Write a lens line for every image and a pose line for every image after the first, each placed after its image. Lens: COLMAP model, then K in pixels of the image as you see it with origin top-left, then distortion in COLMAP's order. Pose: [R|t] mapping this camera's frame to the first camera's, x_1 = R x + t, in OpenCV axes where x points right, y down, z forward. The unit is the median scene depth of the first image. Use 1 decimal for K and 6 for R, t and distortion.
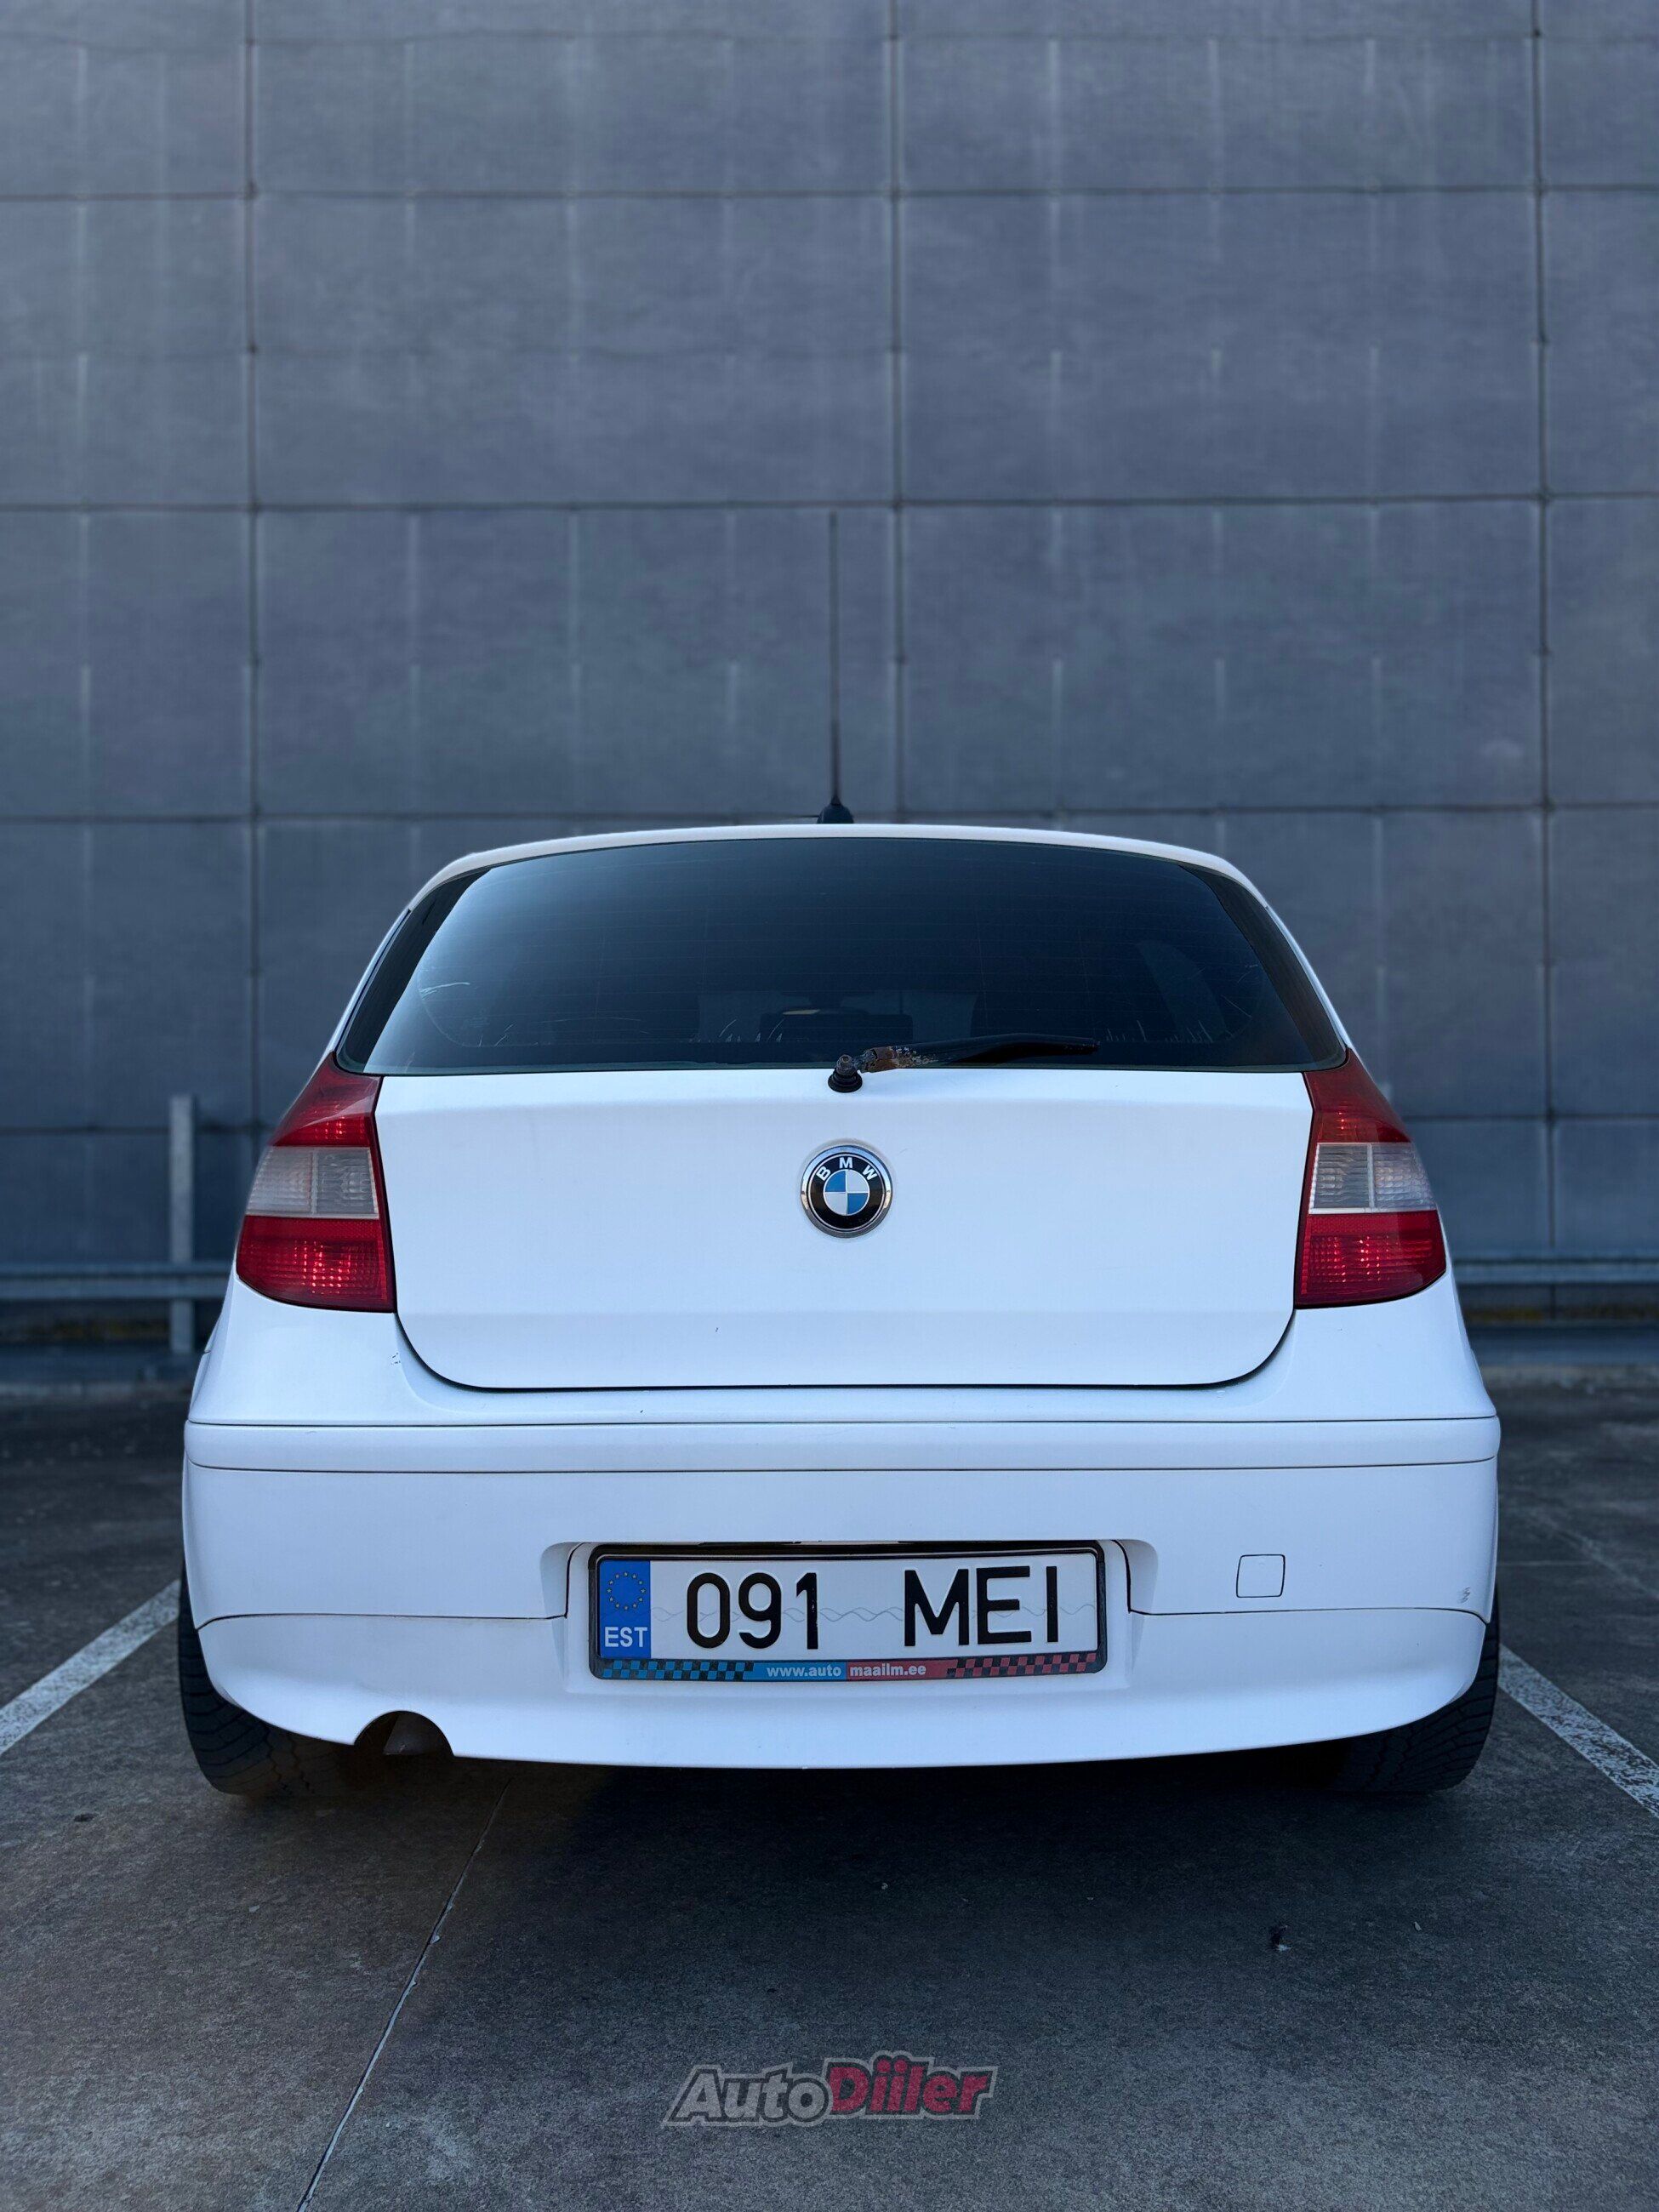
lens RADIAL K [[1682.4, 0, 828.4], [0, 1682.4, 1096.5], [0, 0, 1]] dist [0.036836, -0.035262]
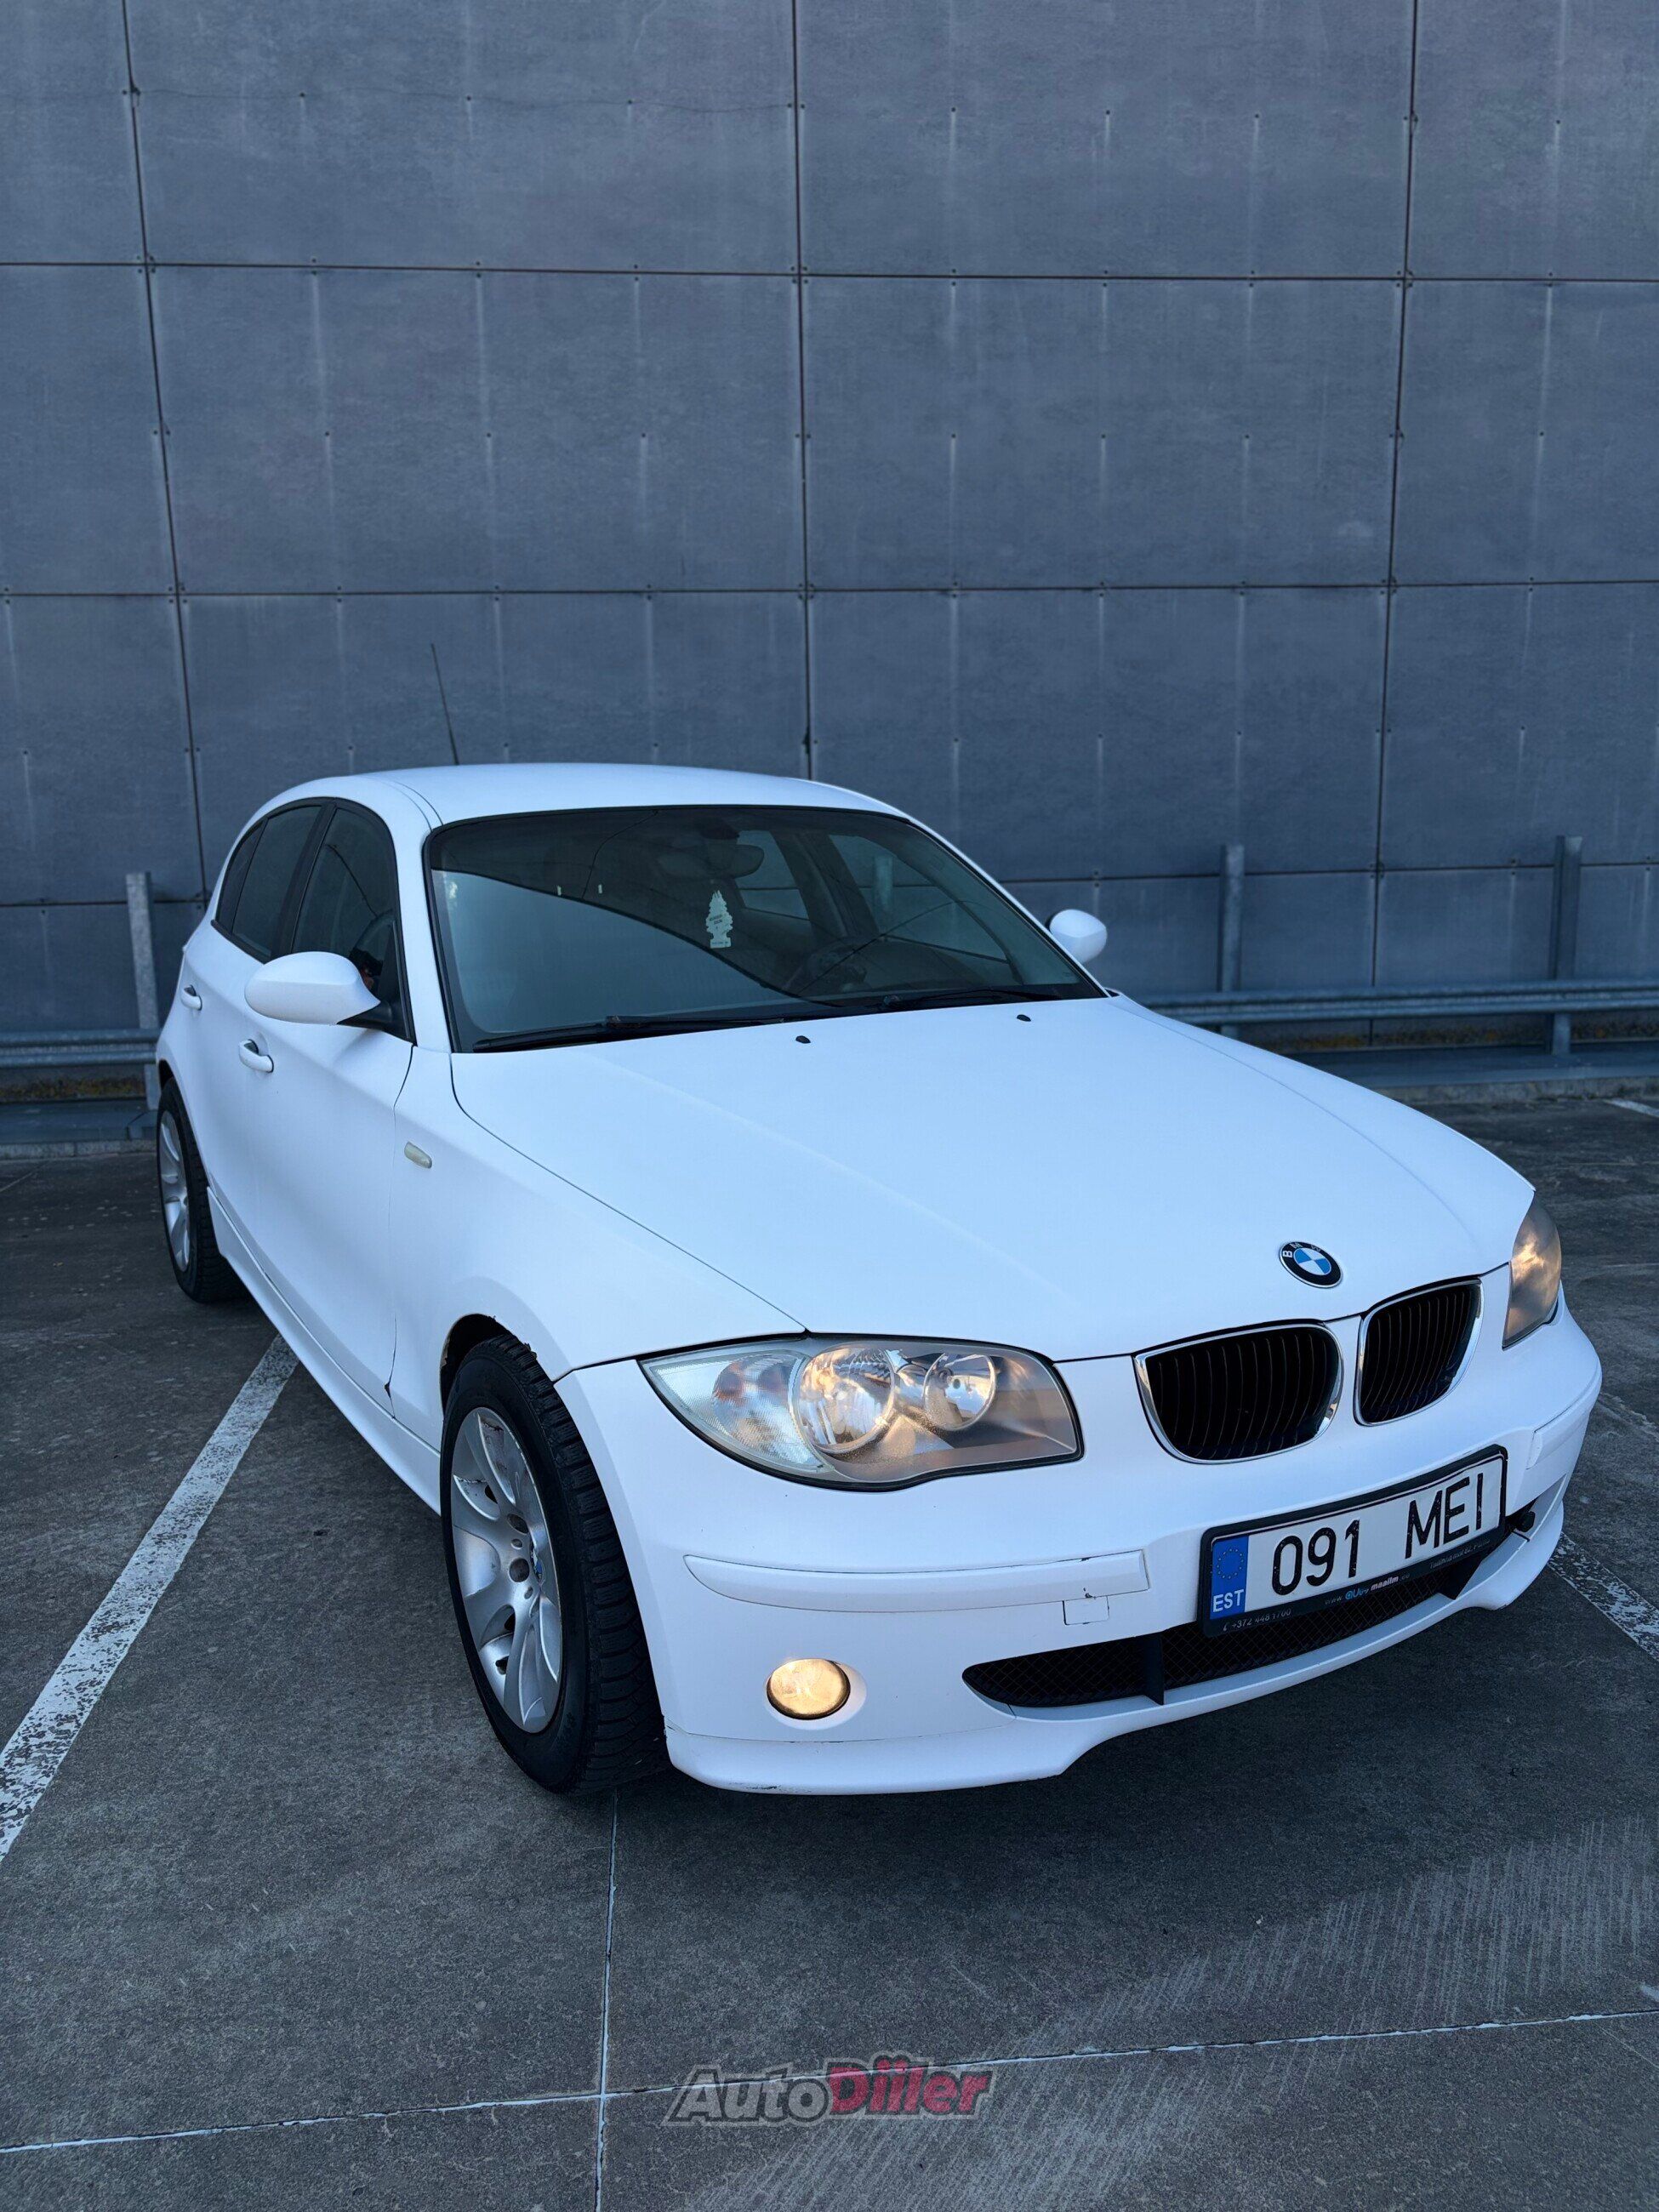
lens RADIAL K [[1679.3, 0, 829.5], [0, 1679.3, 1106.0], [0, 0, 1]] dist [0.049154, -0.045278]
pose [[0.994615, -0.030069, 0.099178, -0.058019], [0.009820, 0.980022, 0.198646, -0.061163], [-0.103170, -0.196602, 0.975040, -0.101981]]
